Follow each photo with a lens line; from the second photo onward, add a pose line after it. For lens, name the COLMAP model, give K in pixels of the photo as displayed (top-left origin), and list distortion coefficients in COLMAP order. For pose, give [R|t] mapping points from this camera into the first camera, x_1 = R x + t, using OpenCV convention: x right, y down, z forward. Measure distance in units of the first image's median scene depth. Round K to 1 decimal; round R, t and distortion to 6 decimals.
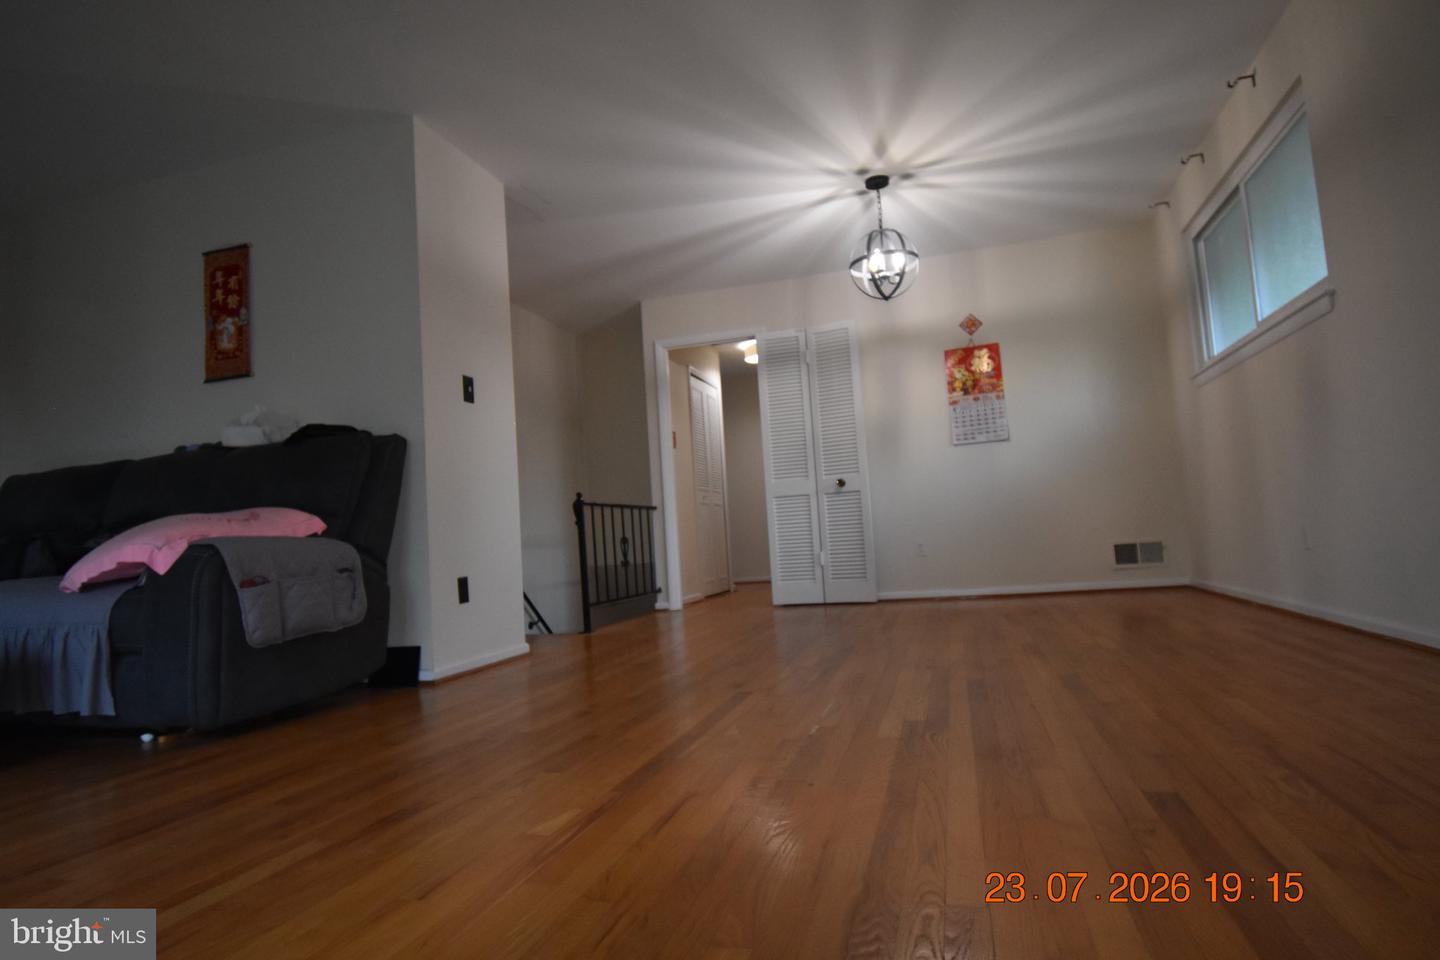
lens RADIAL K [[798.1, 0, 723.1], [0, 798.1, 473.9], [0, 0, 1]] dist [0.001760, -0.019145]
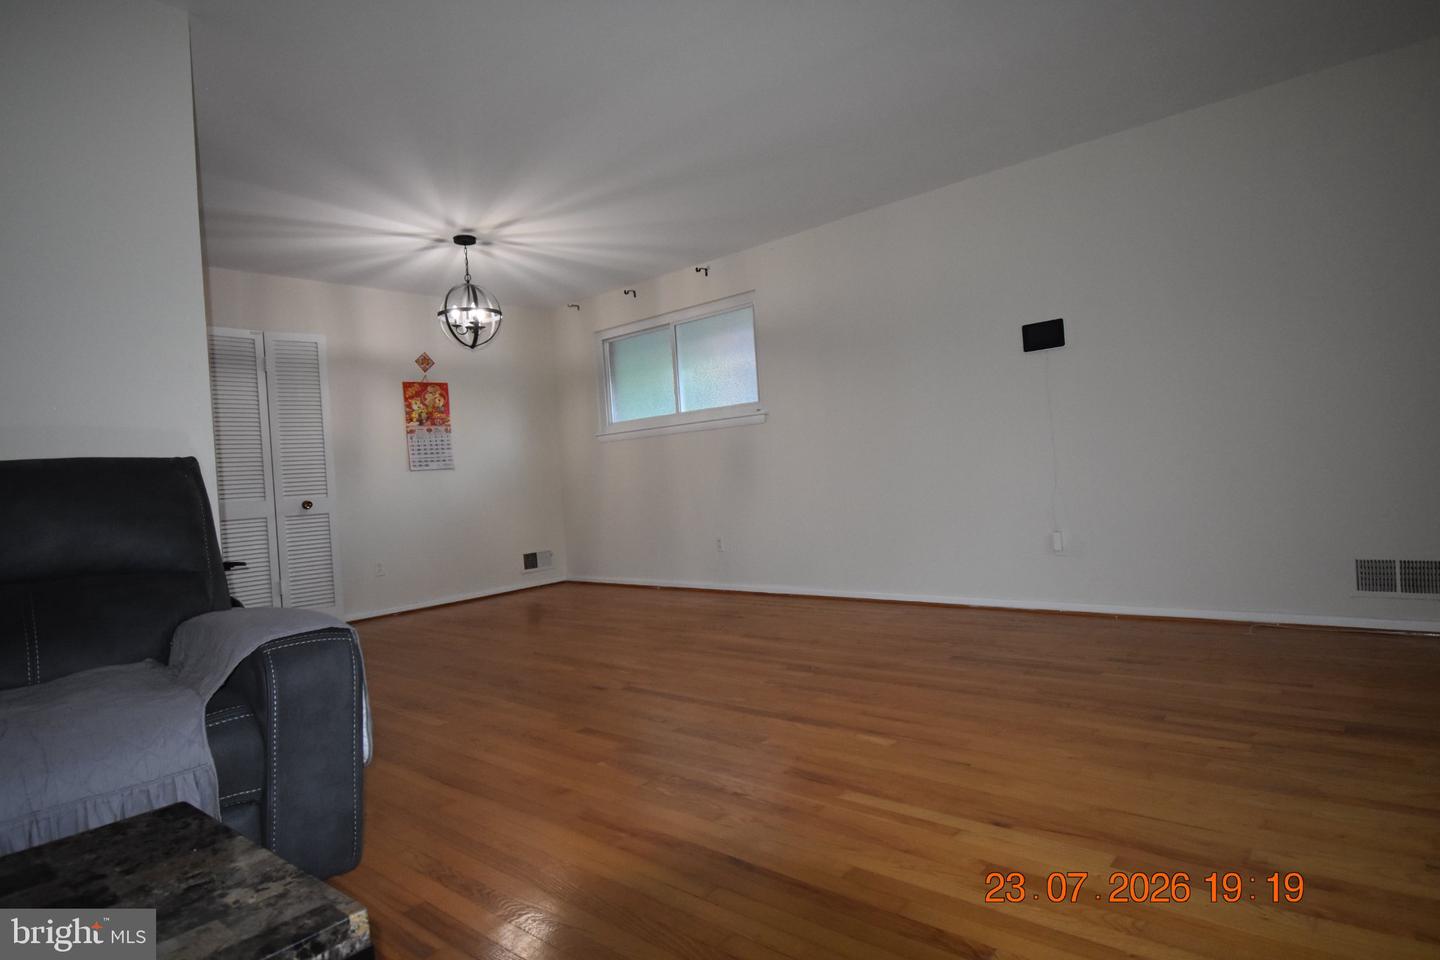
lens RADIAL K [[798.1, 0, 715.6], [0, 798.1, 478.2], [0, 0, 1]] dist [0.001760, -0.019145]
pose [[0.420070, 0.030079, 0.906993, -0.558448], [-0.034551, 0.999256, -0.017137, -0.023187], [-0.906834, -0.024139, 0.420797, 0.178294]]
